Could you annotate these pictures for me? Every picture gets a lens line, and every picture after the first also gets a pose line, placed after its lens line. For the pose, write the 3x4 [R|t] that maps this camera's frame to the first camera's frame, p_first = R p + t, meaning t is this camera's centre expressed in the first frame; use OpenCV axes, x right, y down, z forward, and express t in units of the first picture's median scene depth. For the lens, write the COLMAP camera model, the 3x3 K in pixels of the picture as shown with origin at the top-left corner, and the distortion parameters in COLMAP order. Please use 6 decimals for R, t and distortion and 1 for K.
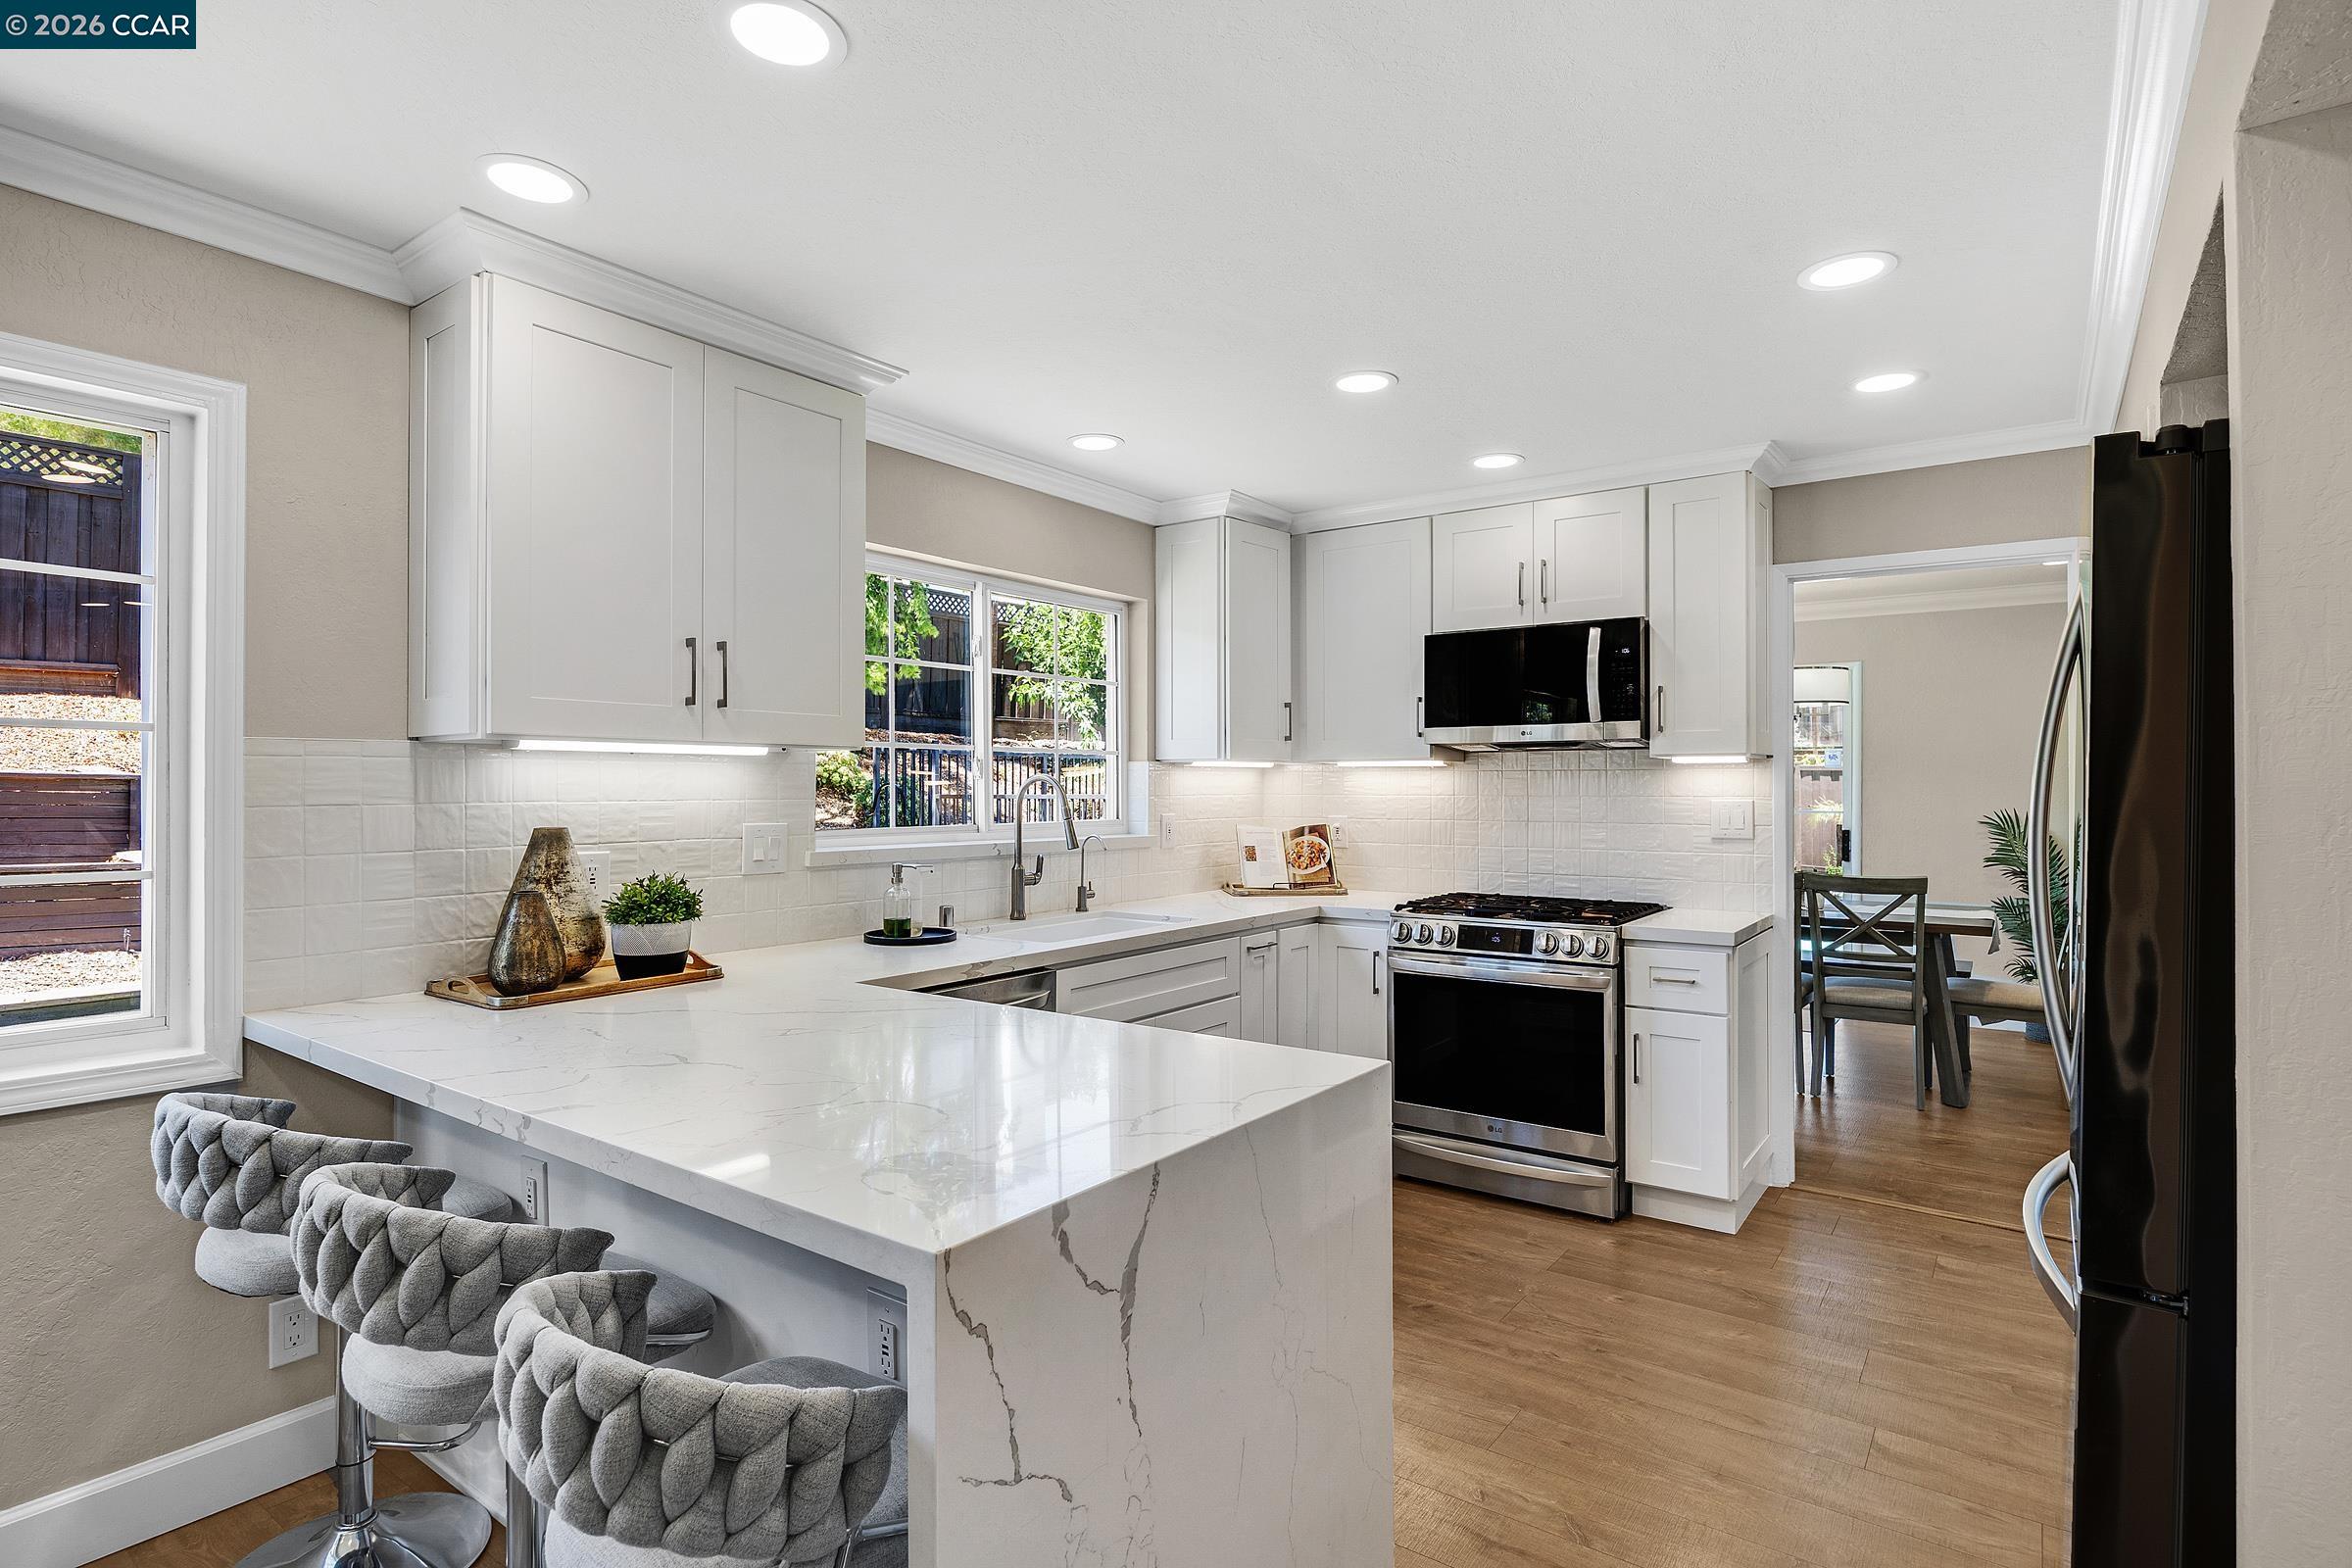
lens RADIAL K [[1190.3, 0, 1171.0], [0, 1190.3, 778.7], [0, 0, 1]] dist [-0.010300, -0.000378]
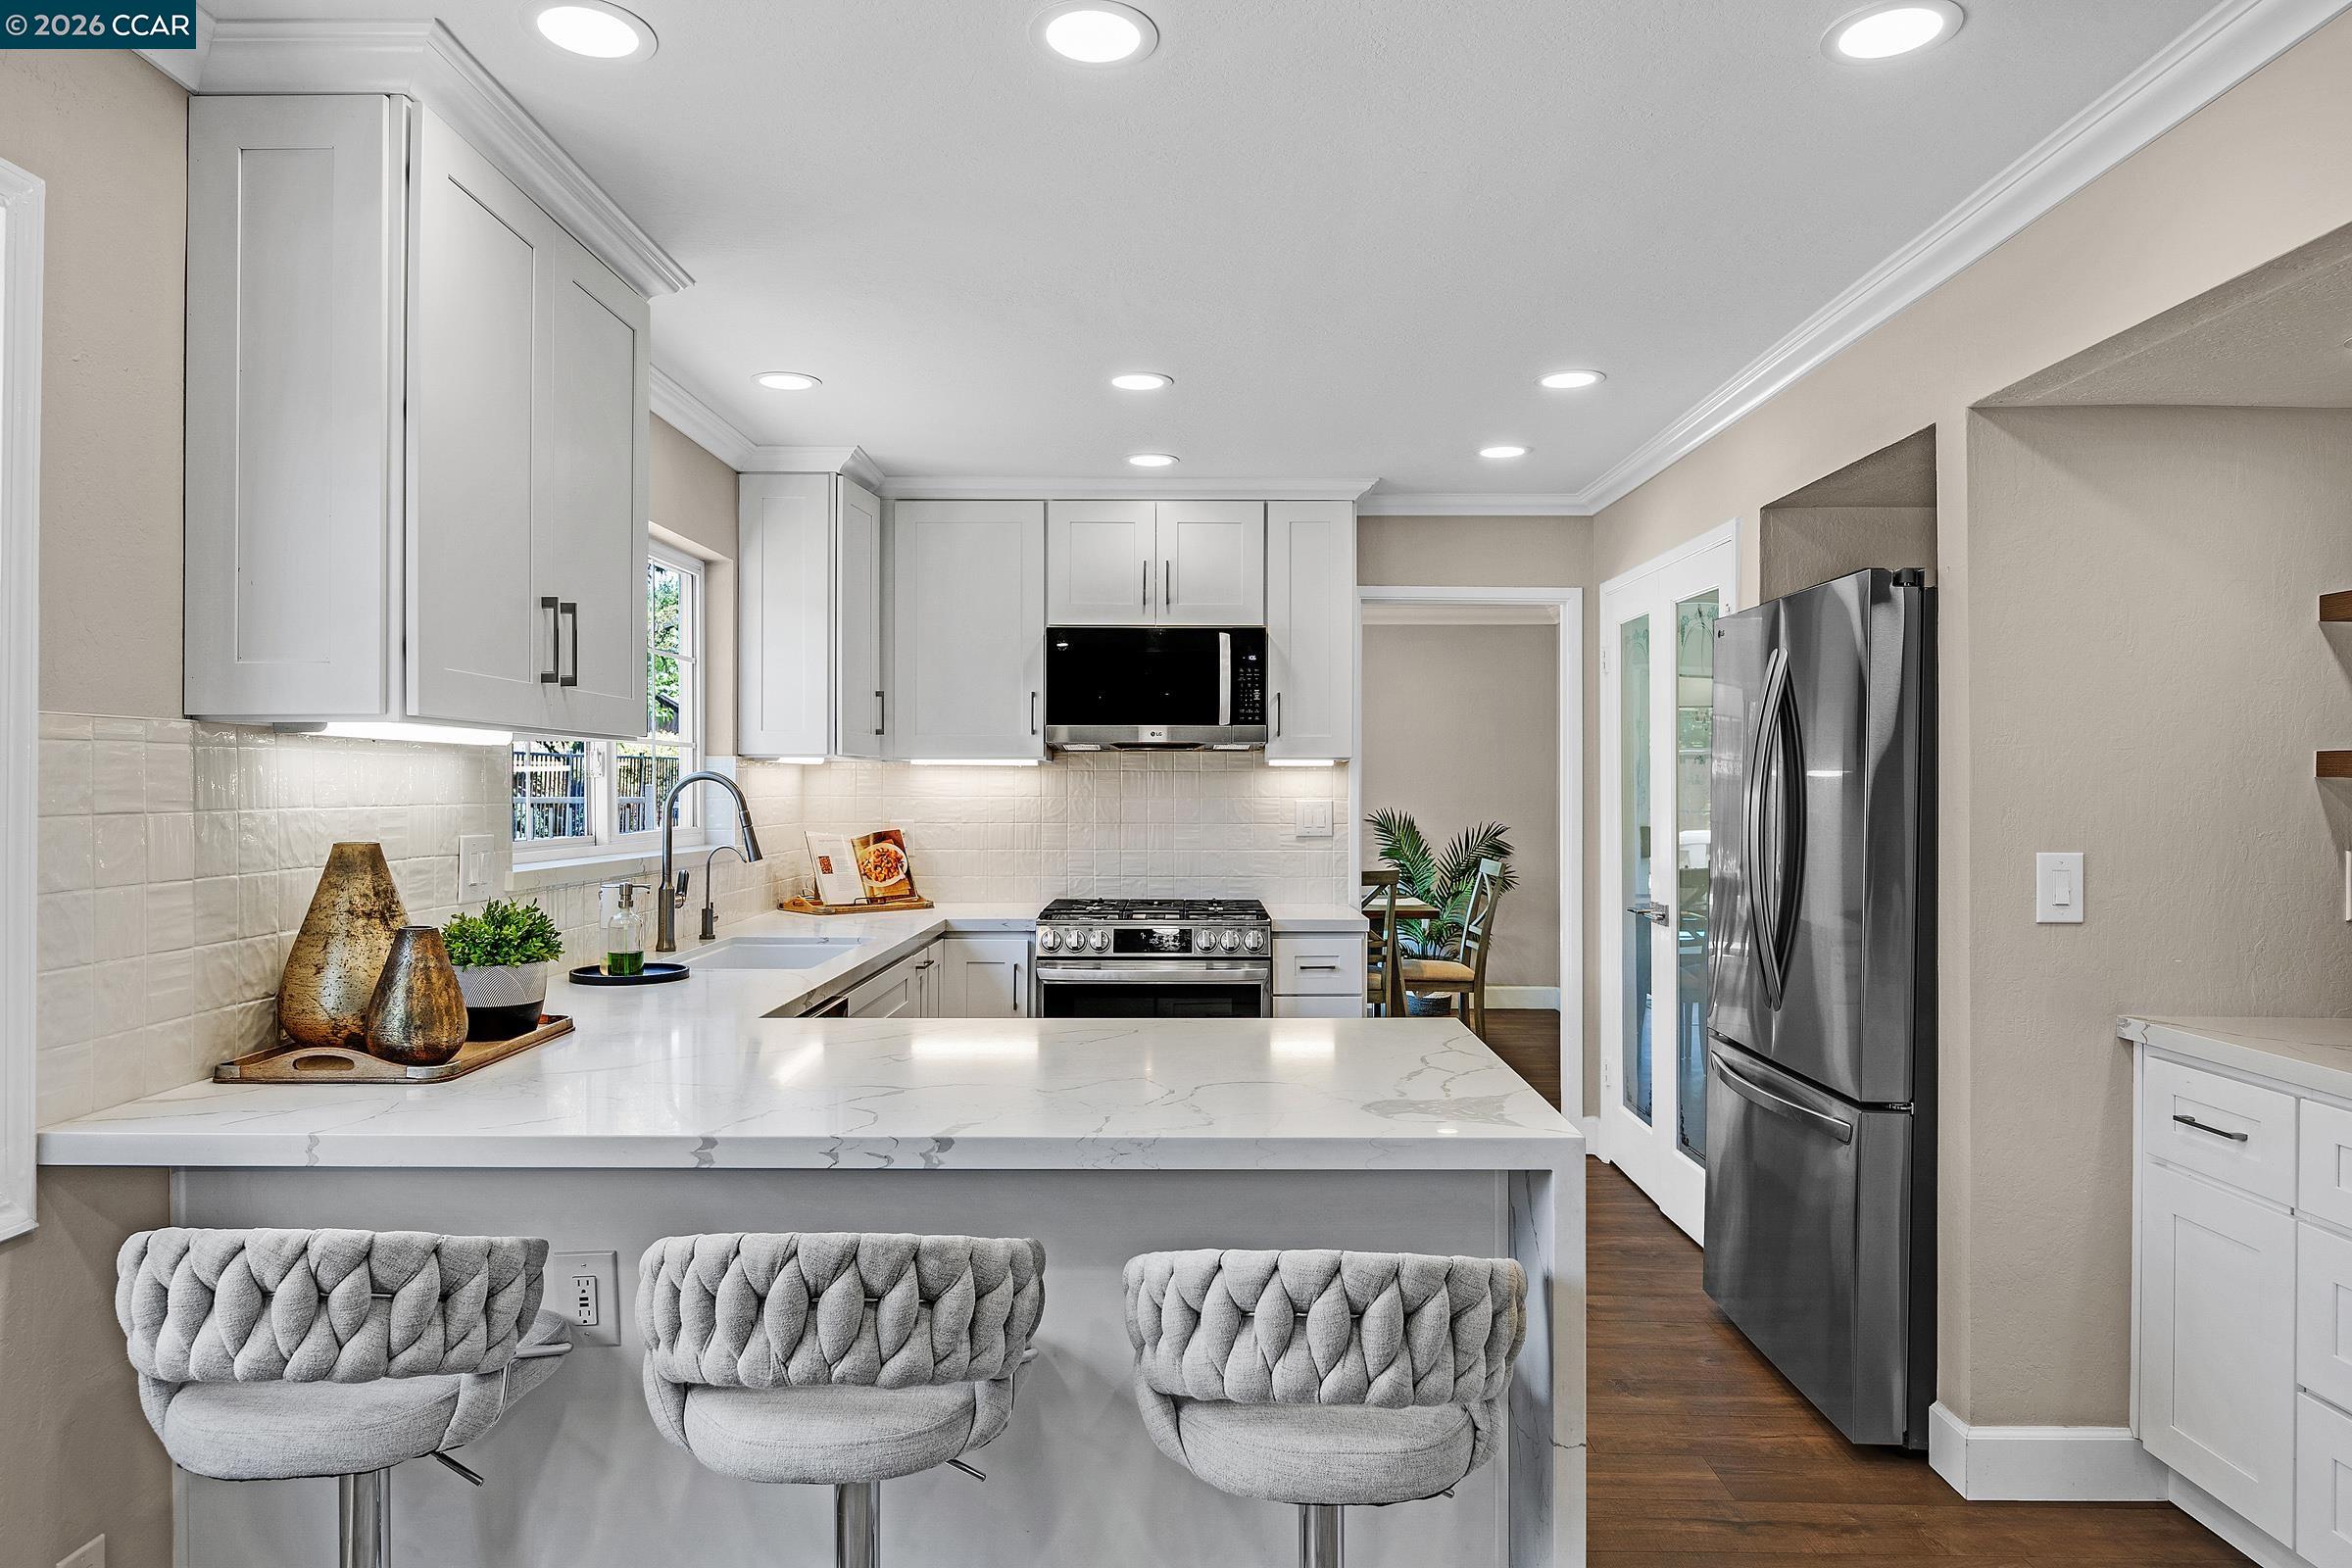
lens RADIAL K [[1507.0, 0, 1175.9], [0, 1507.0, 784.6], [0, 0, 1]] dist [-0.008525, -0.000302]
pose [[0.808807, 0.002949, 0.588067, -0.428176], [-0.006352, 0.999973, 0.003722, -0.000665], [-0.588040, -0.006746, 0.808804, -0.028849]]
